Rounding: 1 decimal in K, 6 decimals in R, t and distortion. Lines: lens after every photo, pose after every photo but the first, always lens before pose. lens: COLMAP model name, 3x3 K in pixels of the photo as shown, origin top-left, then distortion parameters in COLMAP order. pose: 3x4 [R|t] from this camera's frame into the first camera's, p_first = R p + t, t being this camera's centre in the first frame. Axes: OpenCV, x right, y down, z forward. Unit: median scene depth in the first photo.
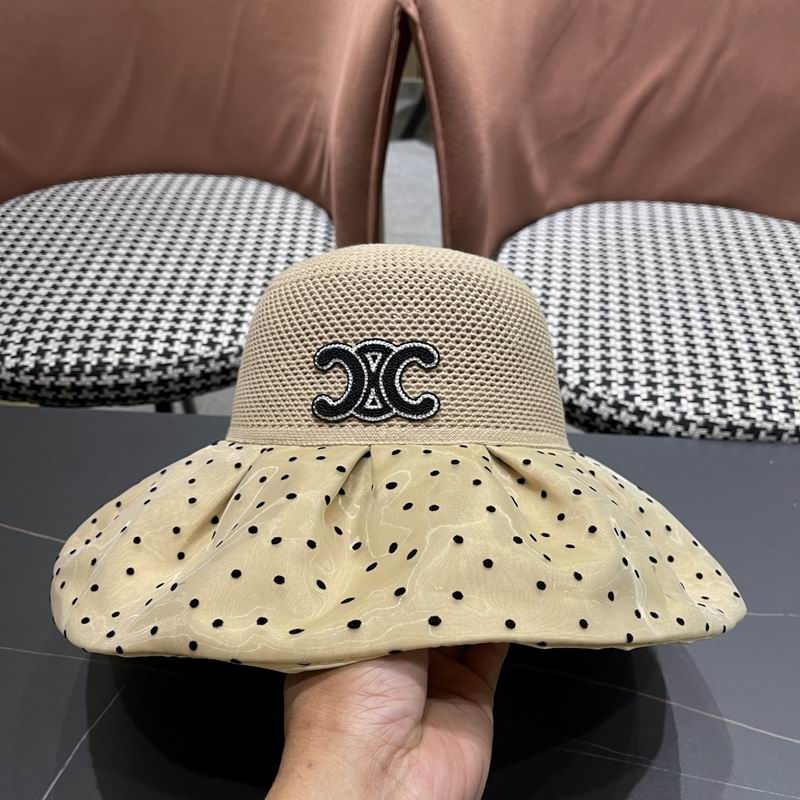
lens RADIAL K [[841.4, 0, 411.1], [0, 841.4, 405.7], [0, 0, 1]] dist [0.015929, 0.000000]
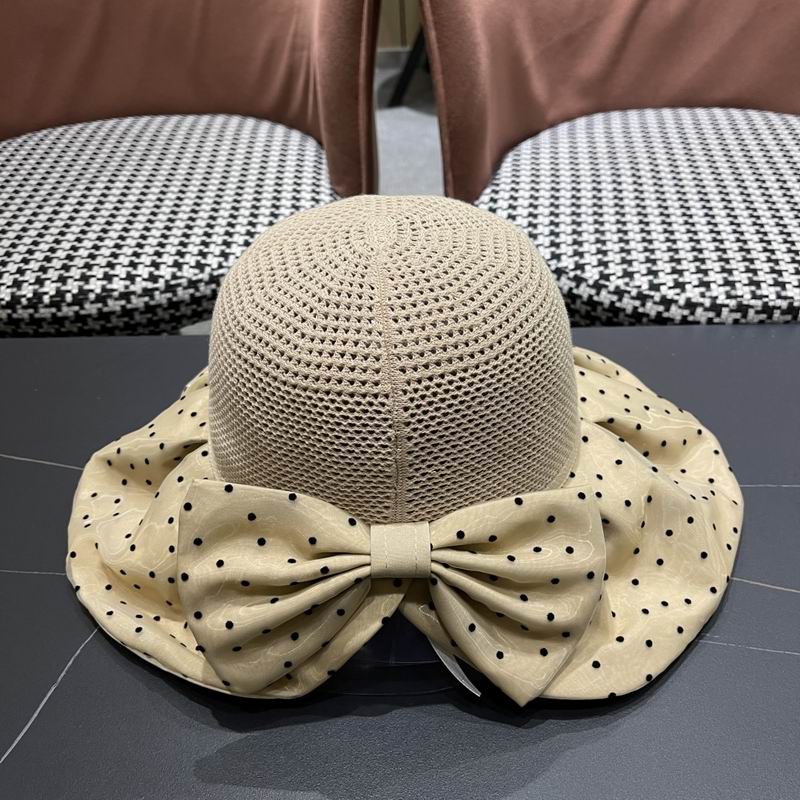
lens RADIAL K [[841.4, 0, 415.0], [0, 841.4, 412.2], [0, 0, 1]] dist [0.015929, 0.000000]
pose [[0.997966, -0.063728, -0.001410, -0.009308], [0.063737, 0.997933, 0.008237, 0.094995], [0.000882, -0.008310, 0.999965, 0.068422]]
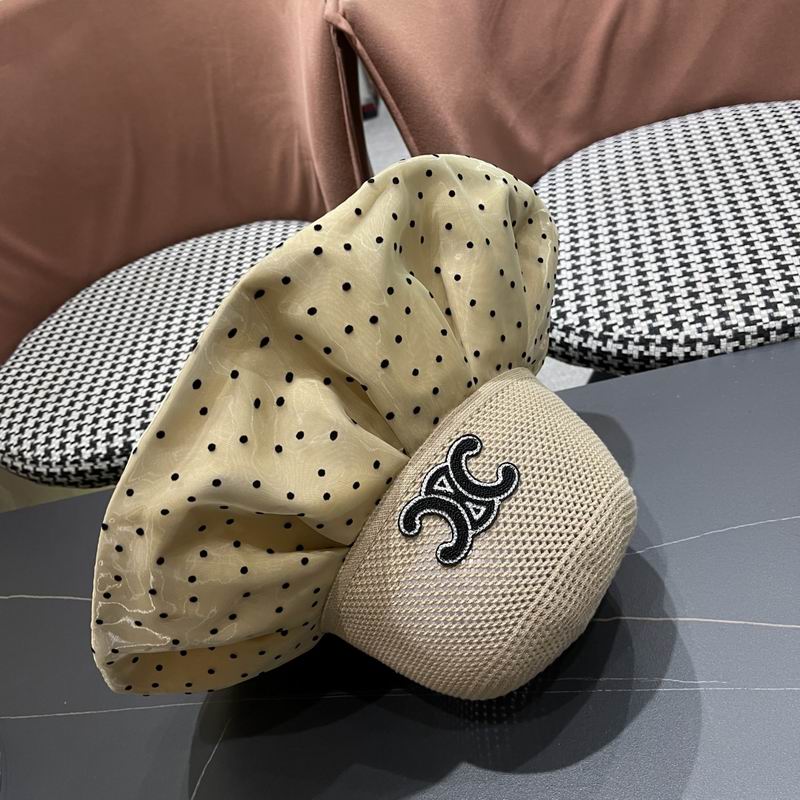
lens RADIAL K [[841.4, 0, 411.4], [0, 841.4, 410.5], [0, 0, 1]] dist [0.015929, 0.000000]
pose [[0.955062, -0.261051, -0.140388, 0.093273], [0.264012, 0.964516, 0.002566, 0.002925], [0.134737, -0.039515, 0.990093, -0.022988]]
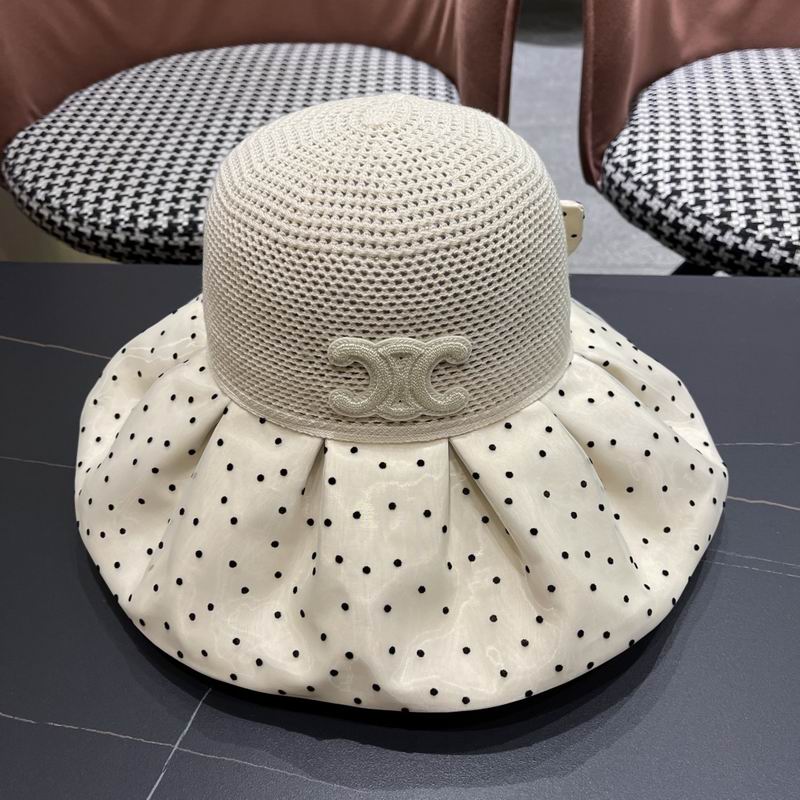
lens RADIAL K [[841.4, 0, 400.2], [0, 841.4, 411.0], [0, 0, 1]] dist [0.015929, 0.000000]
pose [[0.997344, -0.012276, -0.071797, -0.108300], [0.018393, 0.996198, 0.085158, 0.084575], [0.070479, -0.086252, 0.993777, 0.033341]]
